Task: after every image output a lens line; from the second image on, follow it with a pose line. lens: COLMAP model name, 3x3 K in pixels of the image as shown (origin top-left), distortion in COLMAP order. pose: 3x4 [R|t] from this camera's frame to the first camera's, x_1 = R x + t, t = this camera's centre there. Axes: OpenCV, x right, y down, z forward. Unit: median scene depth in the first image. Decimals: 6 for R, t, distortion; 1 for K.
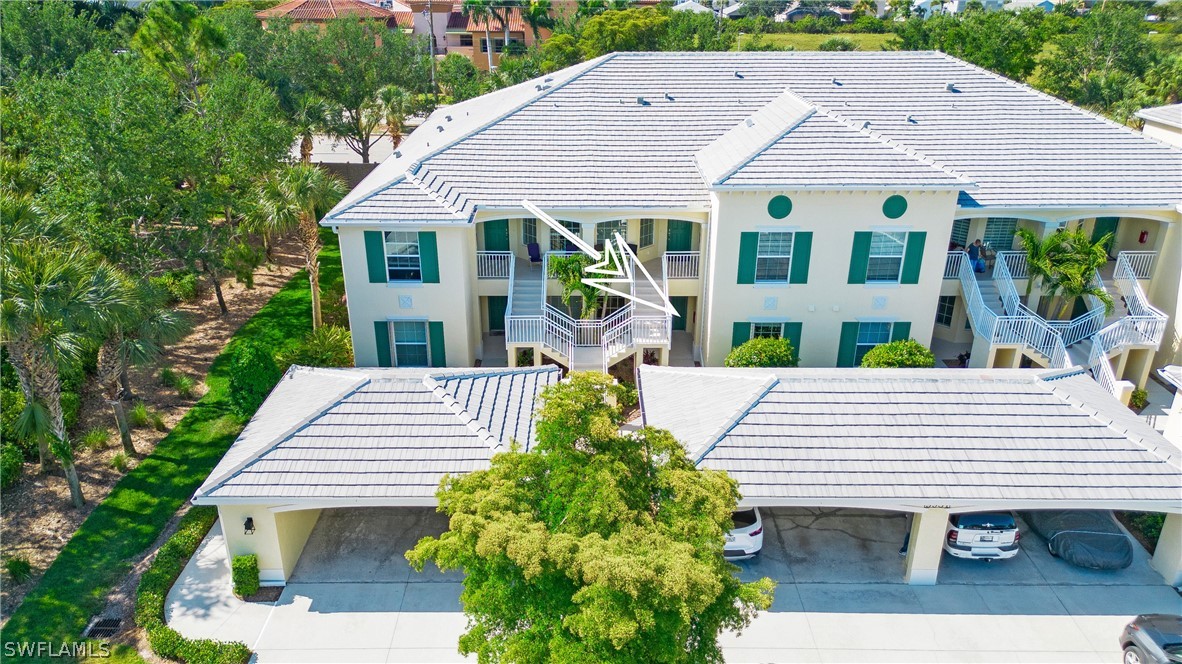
lens RADIAL K [[832.8, 0, 584.8], [0, 832.8, 334.8], [0, 0, 1]] dist [0.081361, -0.089856]
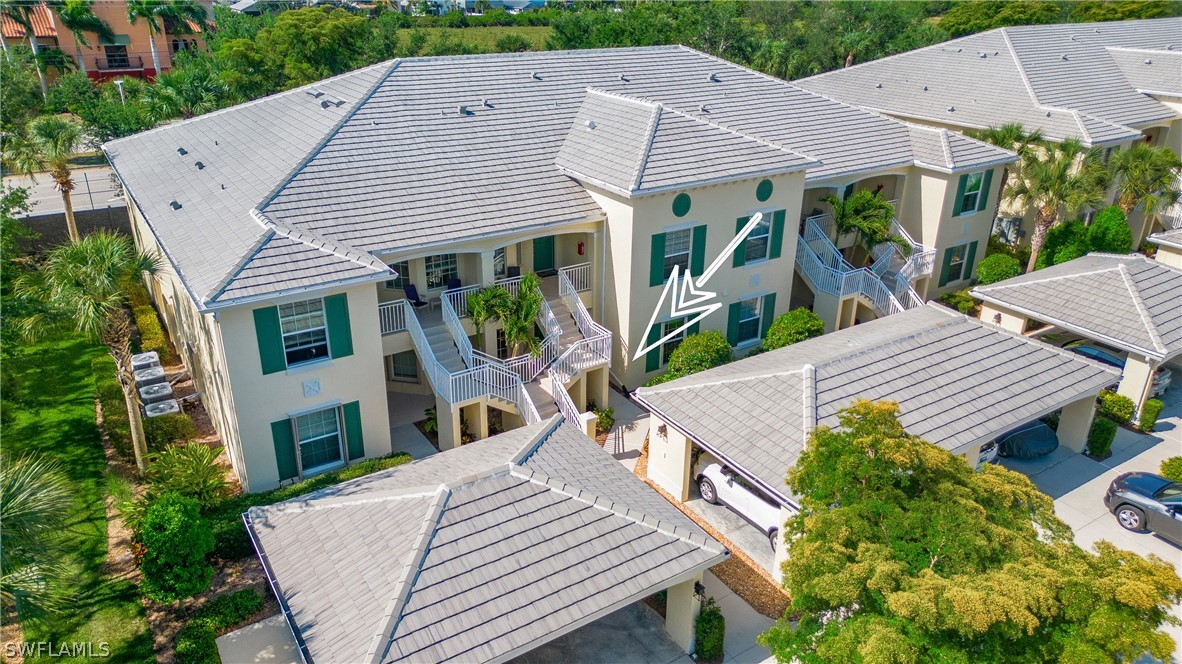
lens RADIAL K [[832.8, 0, 584.8], [0, 832.8, 334.8], [0, 0, 1]] dist [0.081361, -0.089856]
pose [[0.840695, -0.213134, 0.497801, -0.381637], [0.210418, 0.975621, 0.062357, -0.083310], [-0.498956, 0.052323, 0.865047, 0.188180]]
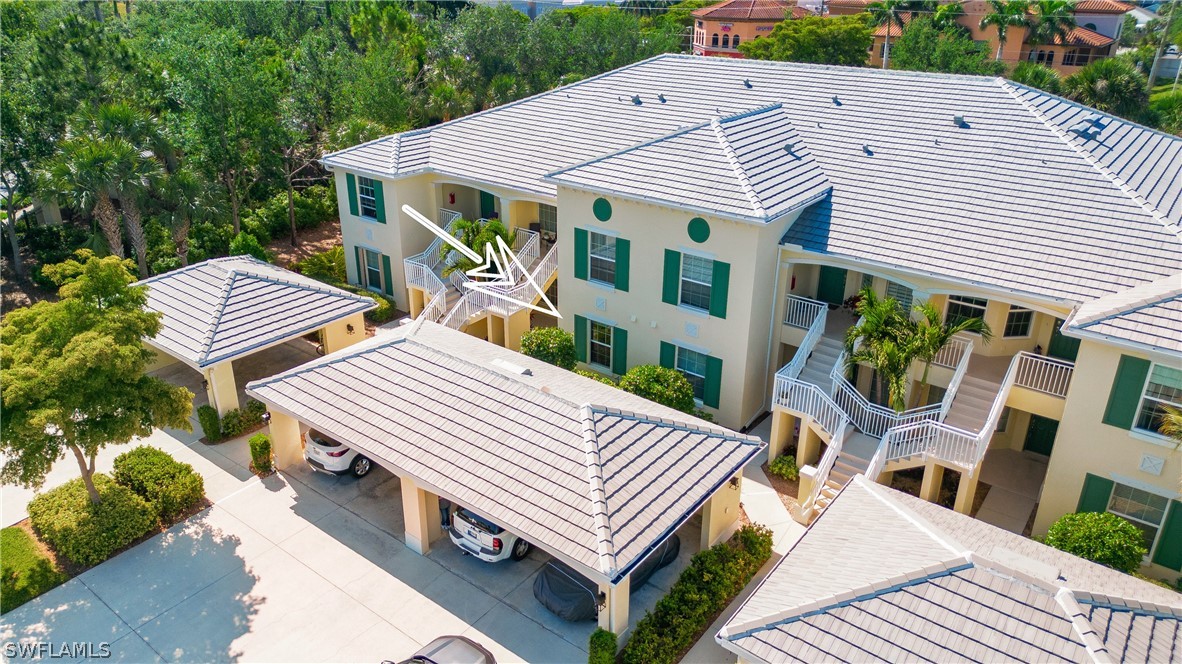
lens RADIAL K [[832.8, 0, 584.8], [0, 832.8, 334.8], [0, 0, 1]] dist [0.081361, -0.089856]
pose [[0.782763, 0.254498, -0.567902, 0.795091], [-0.253213, 0.963850, 0.082922, -0.080740], [0.568476, 0.078892, 0.818909, 0.161617]]
